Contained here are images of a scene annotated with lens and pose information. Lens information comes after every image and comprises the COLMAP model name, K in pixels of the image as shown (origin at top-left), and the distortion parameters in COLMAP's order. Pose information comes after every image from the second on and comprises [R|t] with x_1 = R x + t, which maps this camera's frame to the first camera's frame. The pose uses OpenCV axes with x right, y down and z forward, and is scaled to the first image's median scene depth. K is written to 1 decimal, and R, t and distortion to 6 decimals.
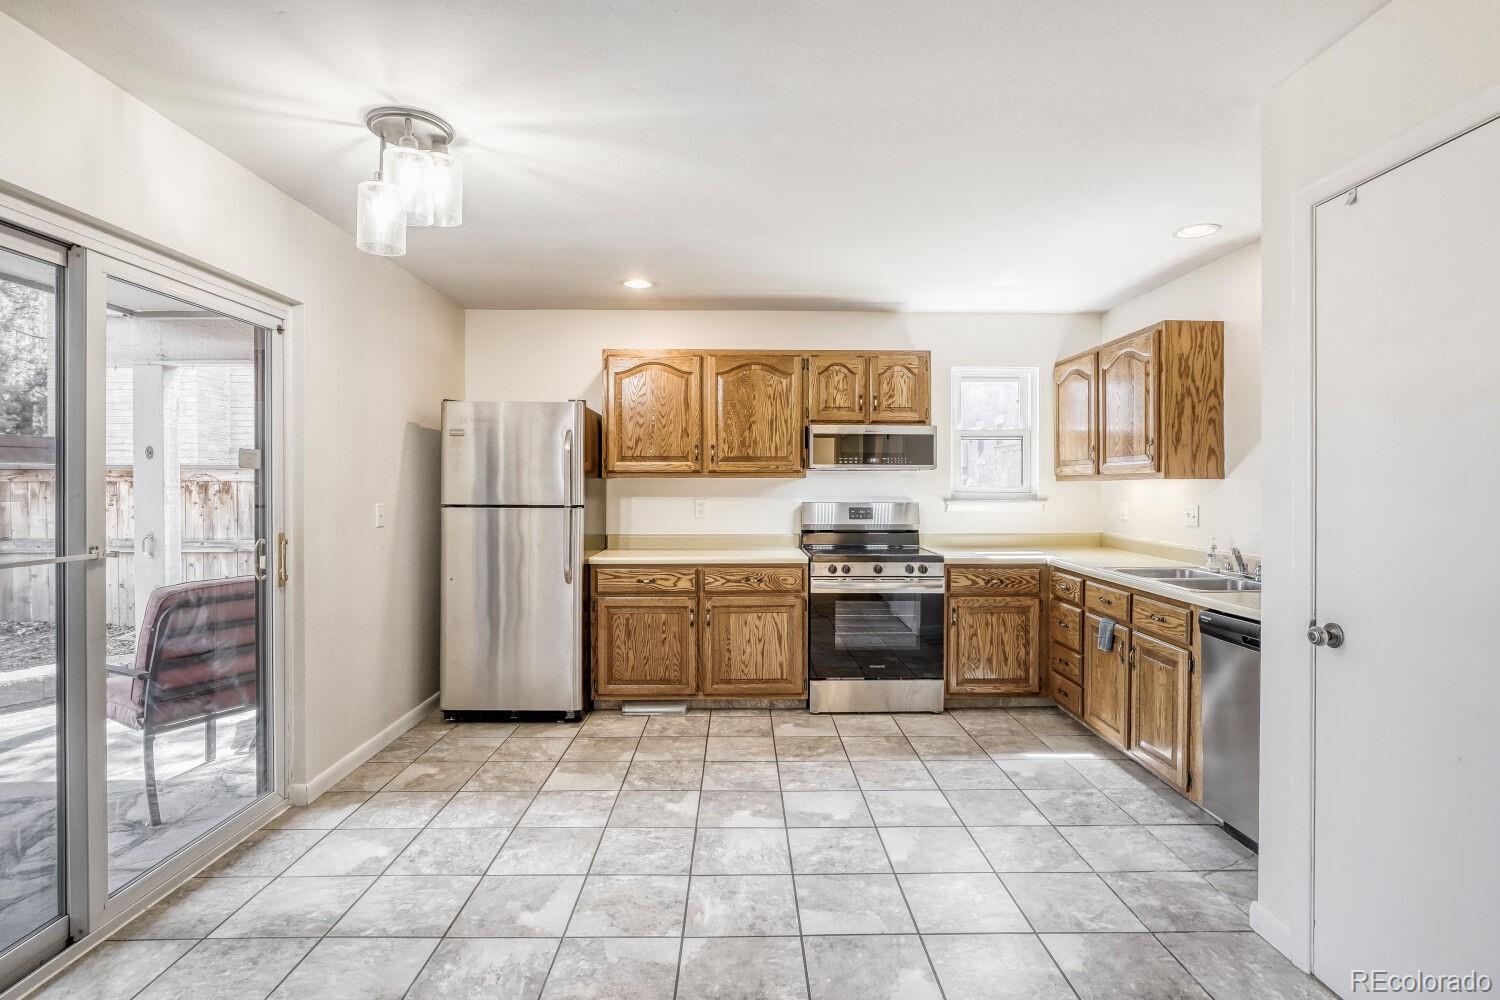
lens RADIAL K [[744.7, 0, 741.3], [0, 744.7, 488.7], [0, 0, 1]] dist [-0.018452, 0.010151]
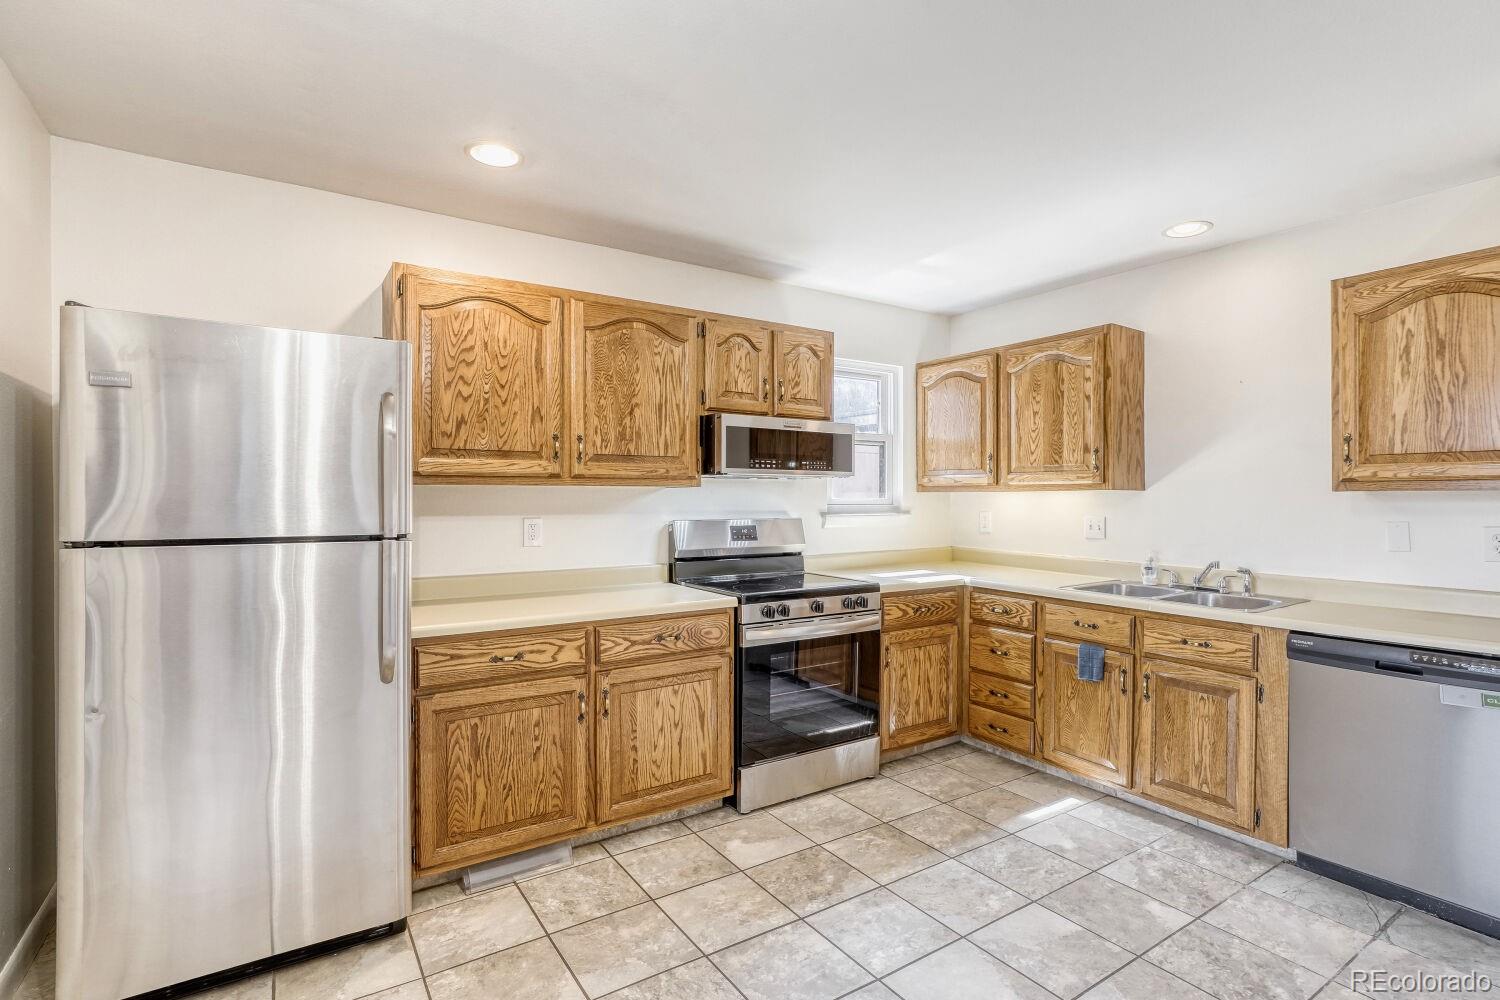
lens RADIAL K [[731.6, 0, 750.0], [0, 731.6, 500.0], [0, 0, 1]] dist [-0.022232, 0.011830]
pose [[0.838883, -0.003080, 0.544303, -0.280843], [0.002241, 0.999995, 0.002205, -0.003294], [-0.544307, -0.000630, 0.838886, 0.403388]]
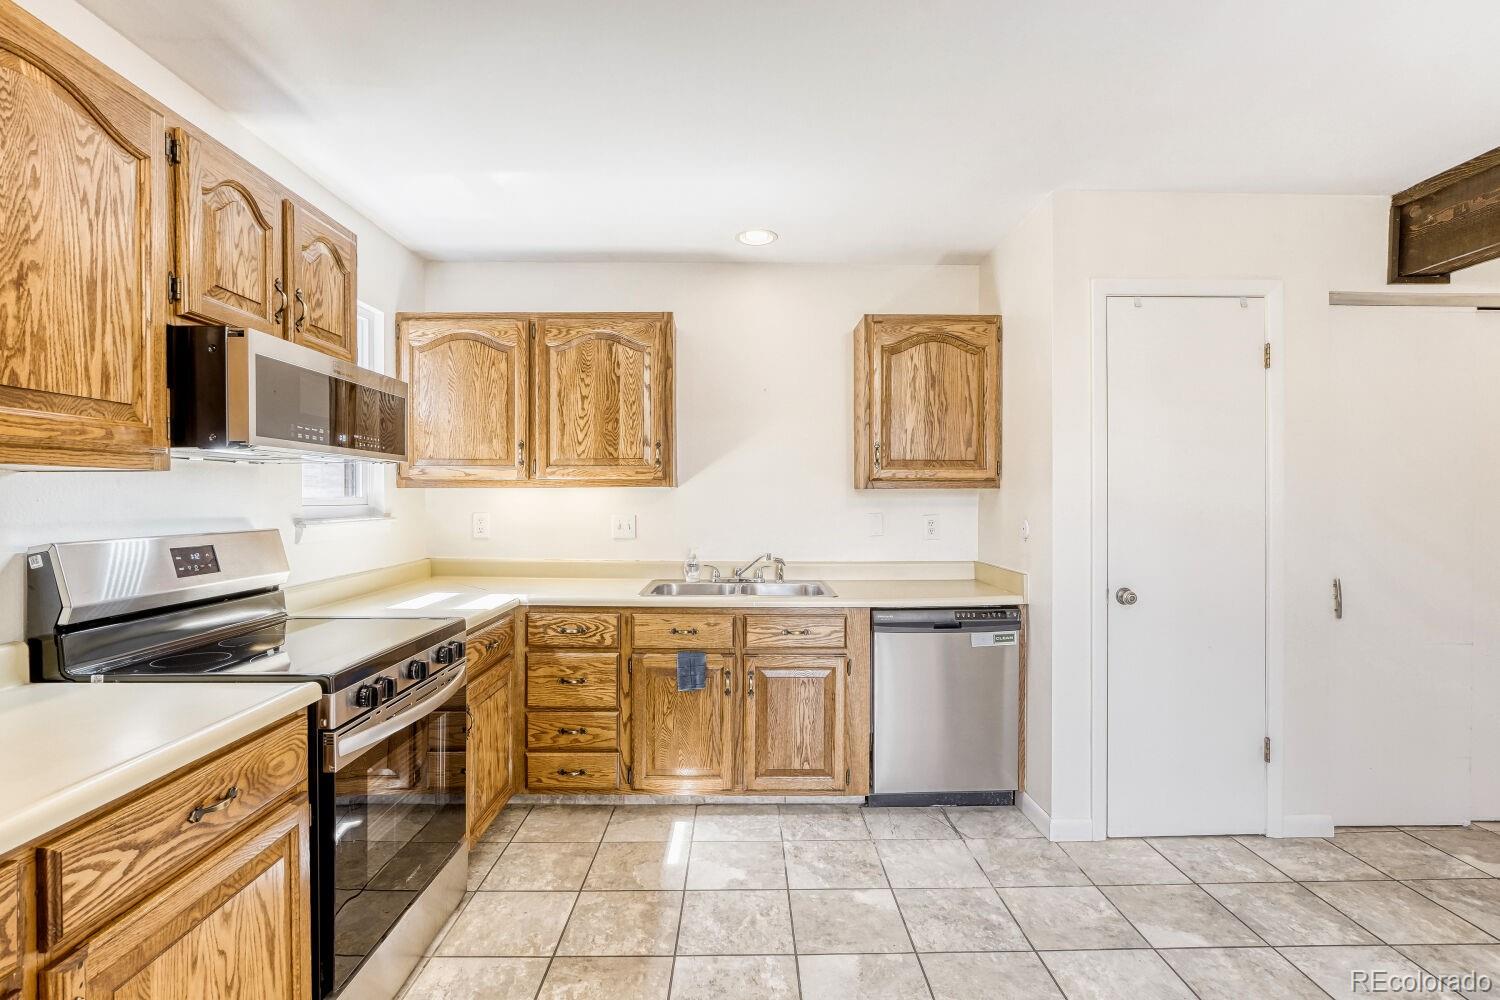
lens RADIAL K [[725.5, 0, 754.4], [0, 725.5, 503.7], [0, 0, 1]] dist [-0.024820, 0.011466]
pose [[-0.010597, -0.011187, 0.999881, -0.275202], [0.004651, 0.999926, 0.011237, -0.001806], [-0.999933, 0.004769, -0.010544, 0.781207]]
